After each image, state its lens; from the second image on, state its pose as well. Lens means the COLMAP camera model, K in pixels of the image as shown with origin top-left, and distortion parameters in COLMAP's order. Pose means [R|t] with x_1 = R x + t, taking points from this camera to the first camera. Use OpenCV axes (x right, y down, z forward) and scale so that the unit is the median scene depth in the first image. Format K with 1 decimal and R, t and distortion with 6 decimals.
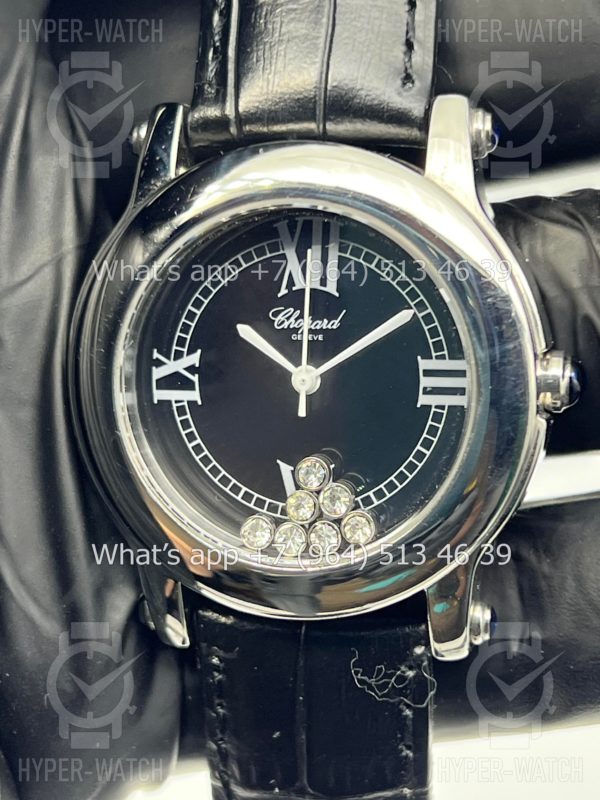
lens RADIAL K [[1868.8, 0, 297.3], [0, 1868.8, 397.5], [0, 0, 1]] dist [0.339489, 0.000000]
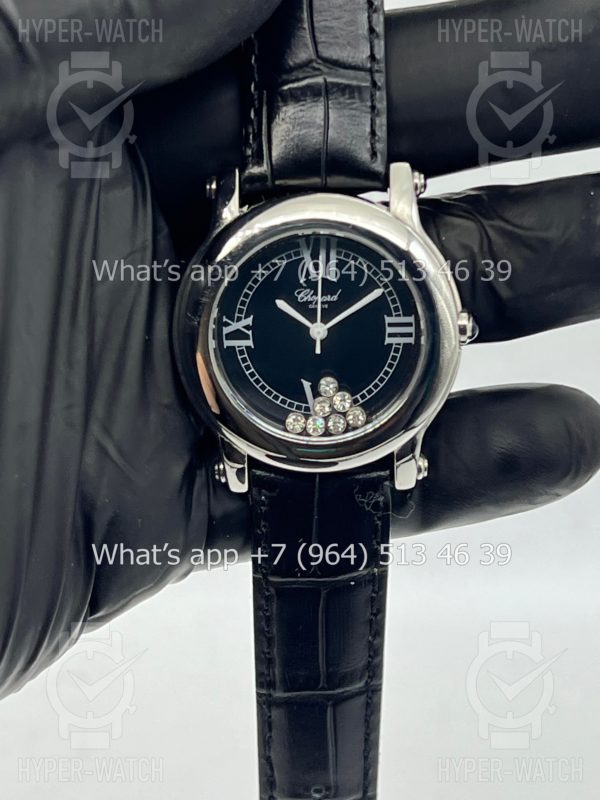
lens RADIAL K [[1868.8, 0, 299.7], [0, 1868.8, 392.6], [0, 0, 1]] dist [0.339489, 0.000000]
pose [[0.982332, -0.051010, 0.180062, -0.319409], [0.037288, 0.996194, 0.078786, -0.088259], [-0.183396, -0.070680, 0.980495, -0.660124]]
